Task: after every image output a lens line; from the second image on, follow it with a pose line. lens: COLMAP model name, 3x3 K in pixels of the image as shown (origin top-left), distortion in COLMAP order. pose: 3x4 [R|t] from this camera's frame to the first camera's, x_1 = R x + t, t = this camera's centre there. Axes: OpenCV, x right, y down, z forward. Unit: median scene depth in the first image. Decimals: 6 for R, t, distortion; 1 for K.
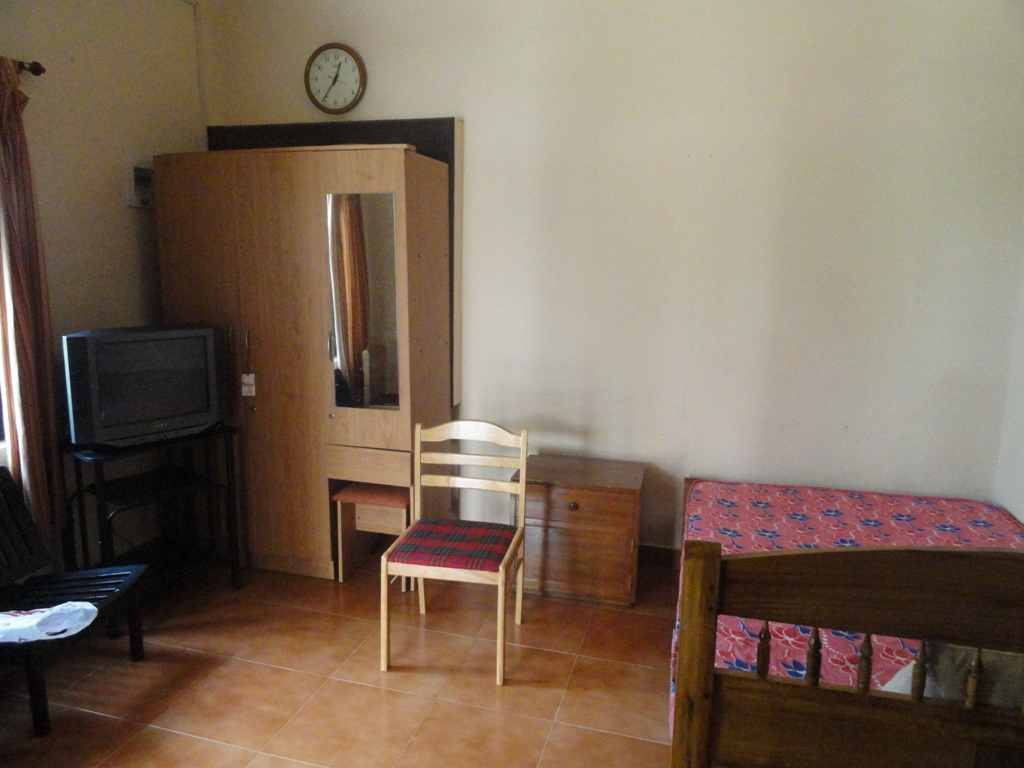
lens RADIAL K [[695.5, 0, 512.0], [0, 695.5, 384.0], [0, 0, 1]] dist [0.002794, 0.001164]
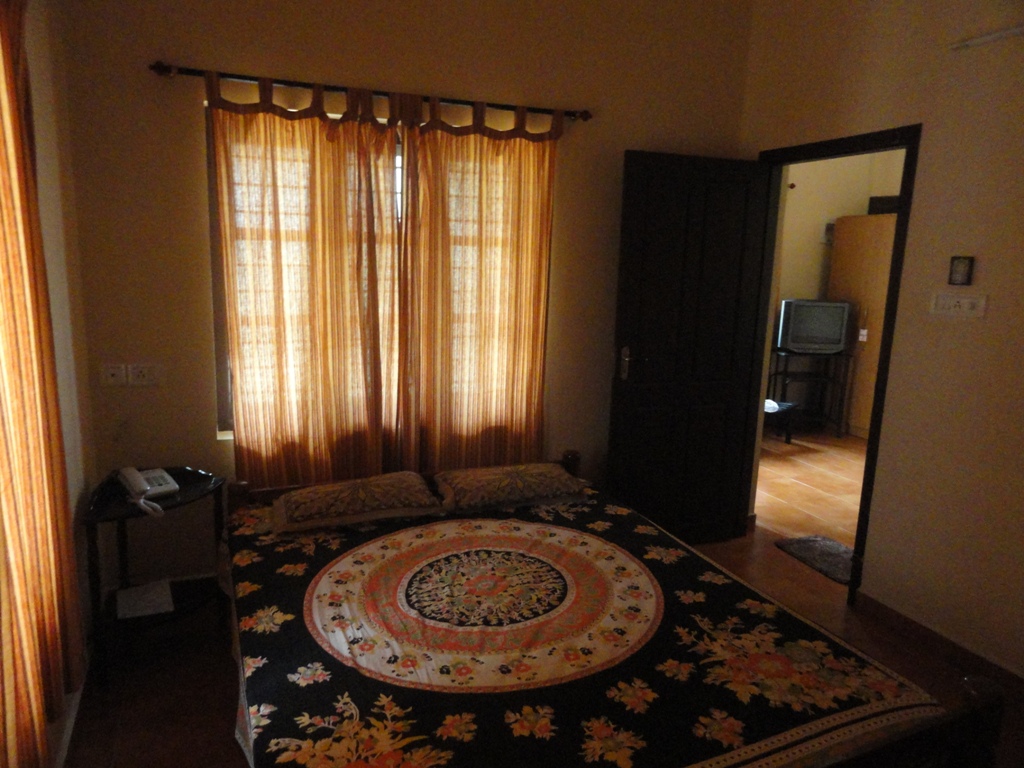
lens RADIAL K [[695.5, 0, 512.0], [0, 695.5, 384.0], [0, 0, 1]] dist [0.002794, 0.001164]
pose [[0.618671, 0.144565, -0.772235, 0.584859], [-0.155118, 0.986053, 0.060321, 0.187248], [0.770185, 0.082468, 0.632467, -1.061055]]
